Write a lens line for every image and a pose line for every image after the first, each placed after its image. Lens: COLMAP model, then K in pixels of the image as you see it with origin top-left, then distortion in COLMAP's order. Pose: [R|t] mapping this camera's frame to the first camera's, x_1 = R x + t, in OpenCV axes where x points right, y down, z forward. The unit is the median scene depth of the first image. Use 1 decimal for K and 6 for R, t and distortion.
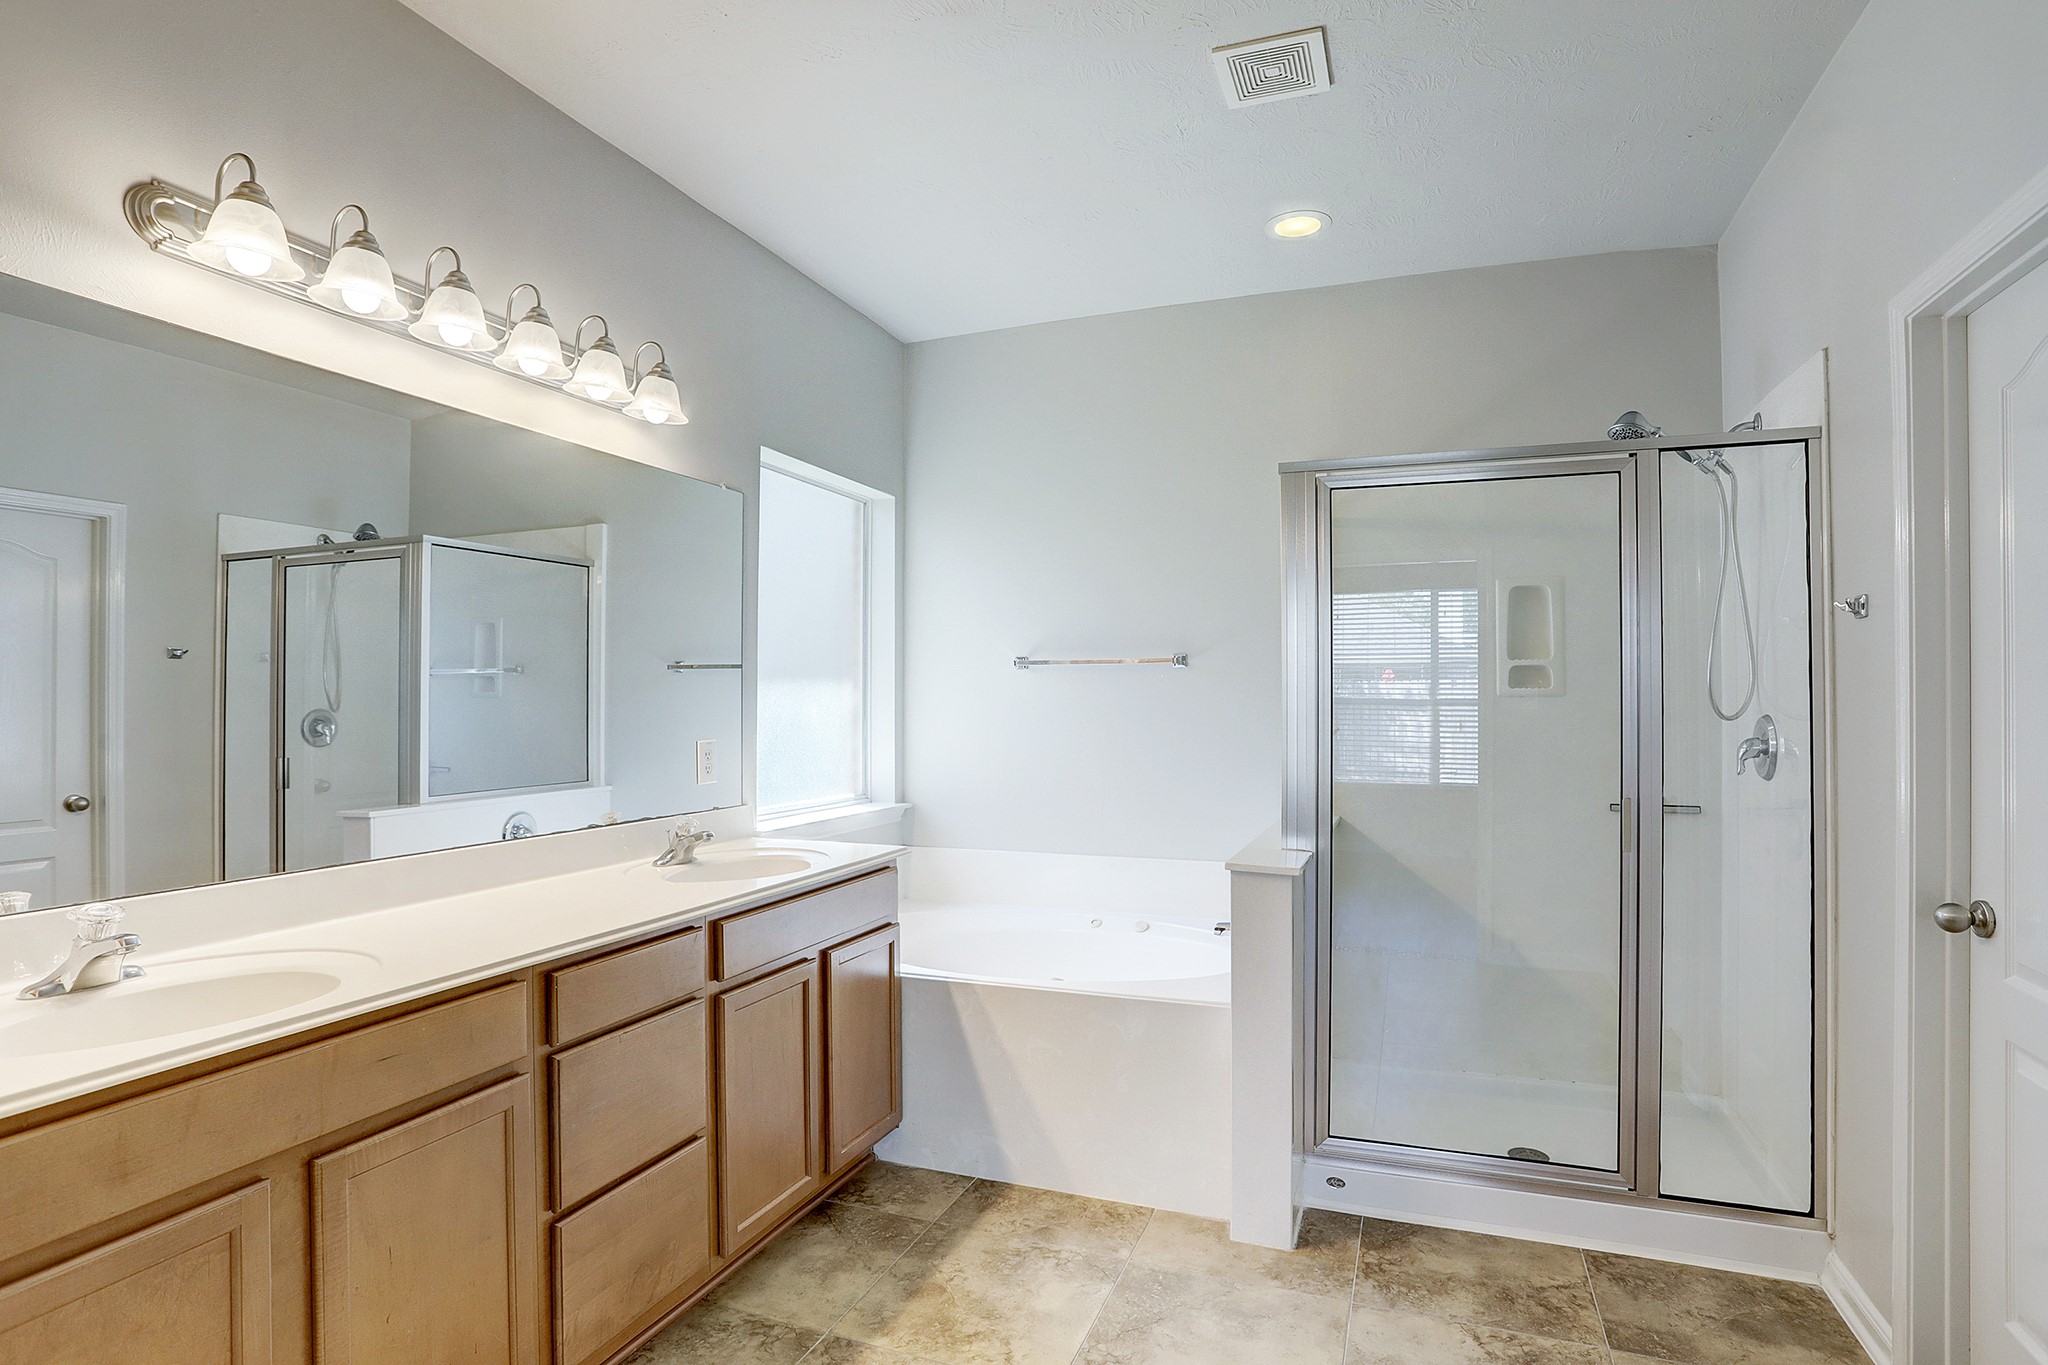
lens RADIAL K [[1021.0, 0, 1024.0], [0, 1021.0, 682.5], [0, 0, 1]] dist [-0.064853, 0.031340]
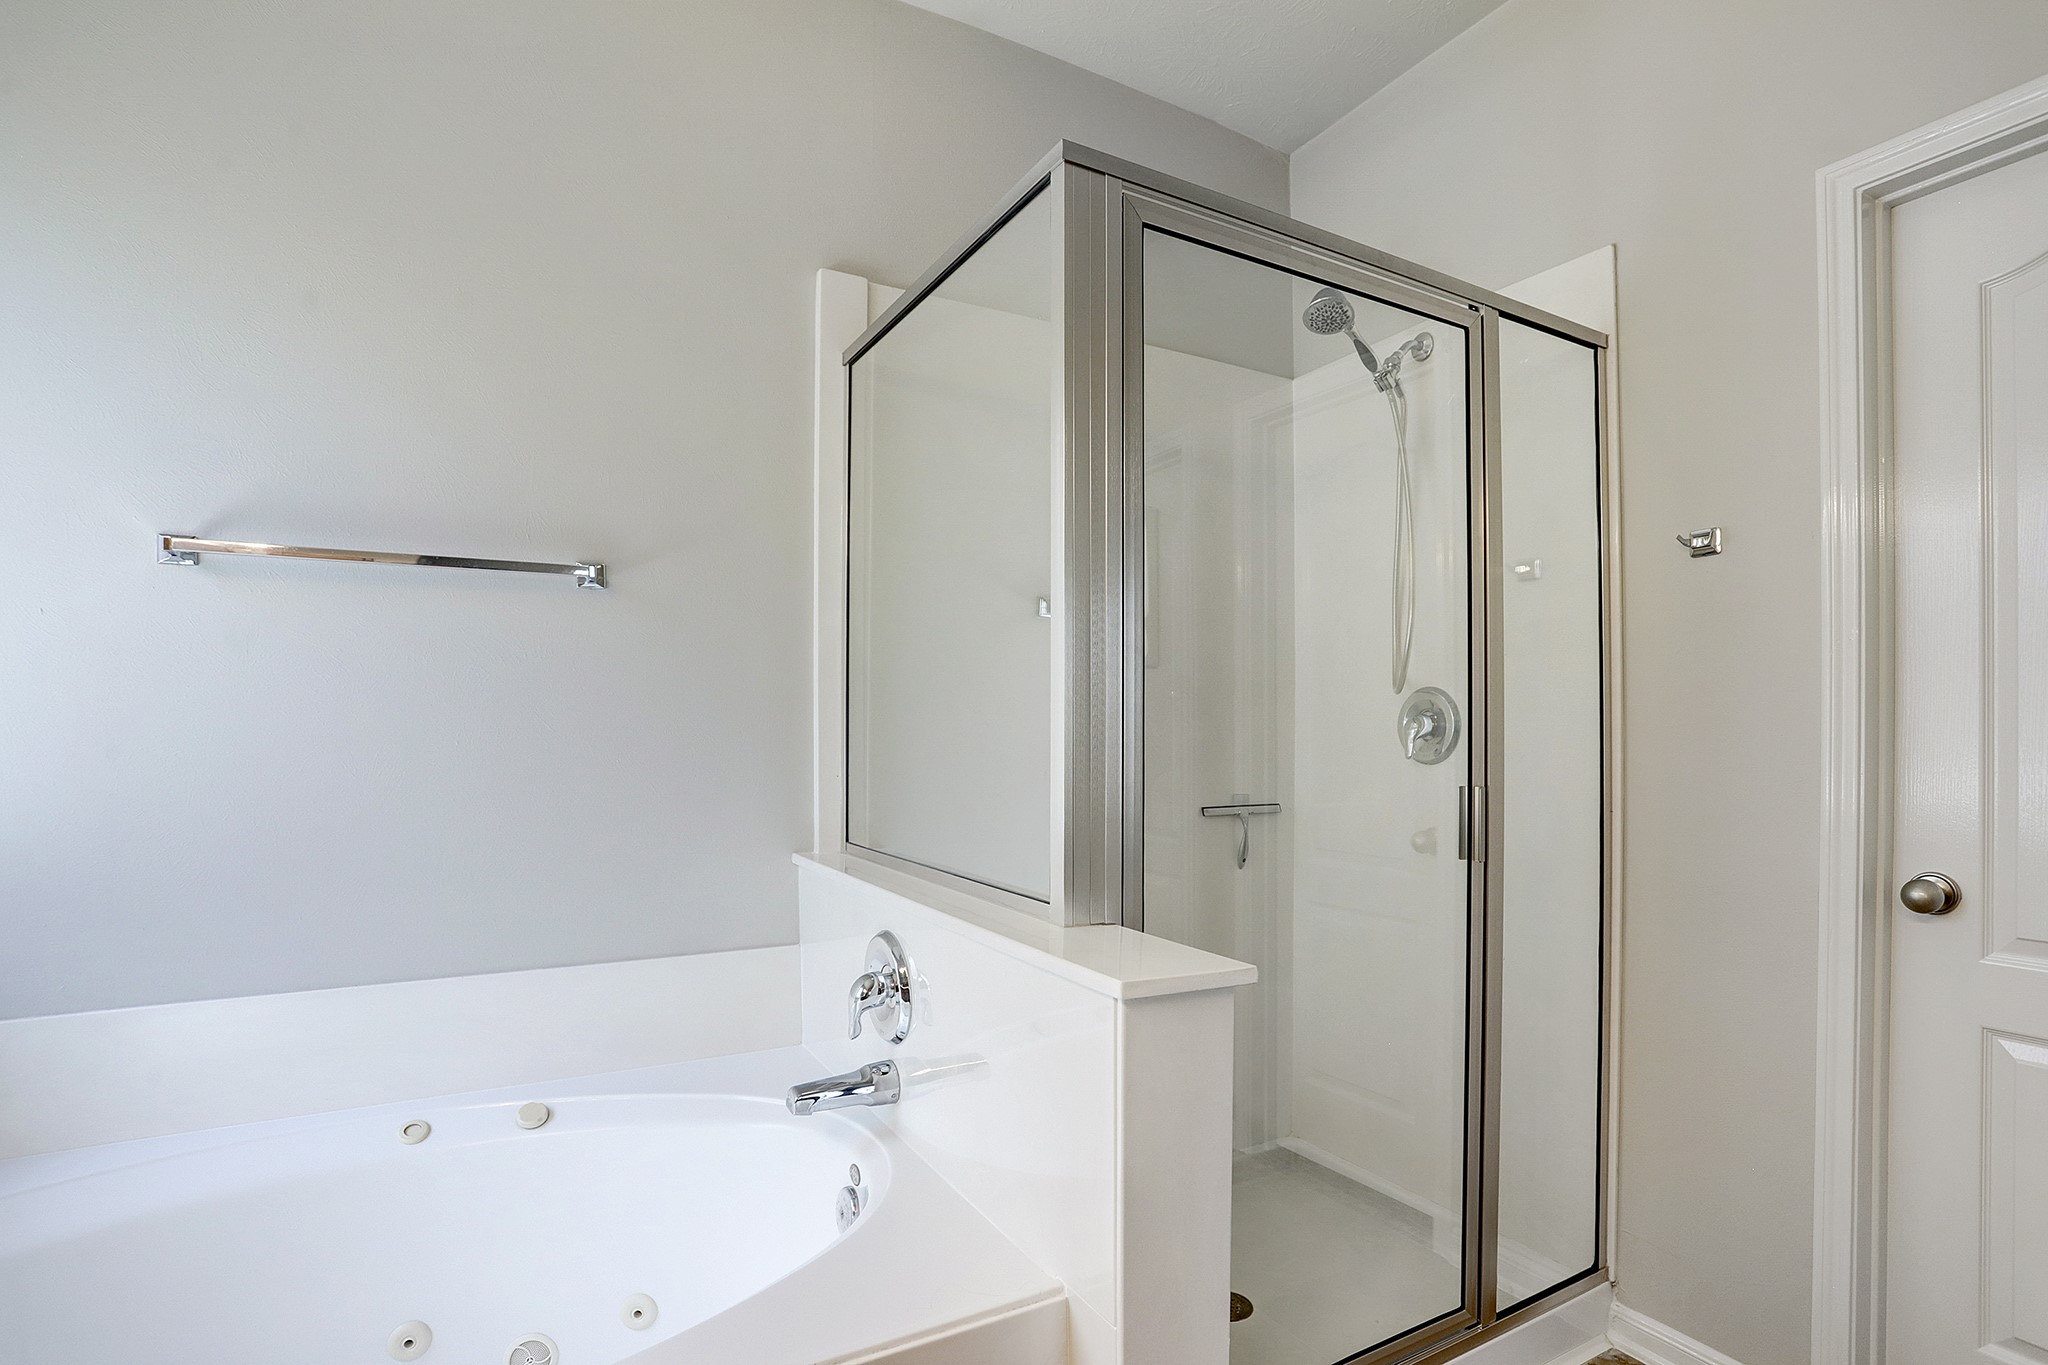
lens RADIAL K [[985.8, 0, 1023.2], [0, 985.8, 720.1], [0, 0, 1]] dist [-0.039979, 0.000333]
pose [[0.641797, 0.006294, 0.766849, -0.147097], [-0.013269, 0.999908, 0.002898, 0.075726], [-0.766760, -0.012035, 0.641821, 0.854610]]
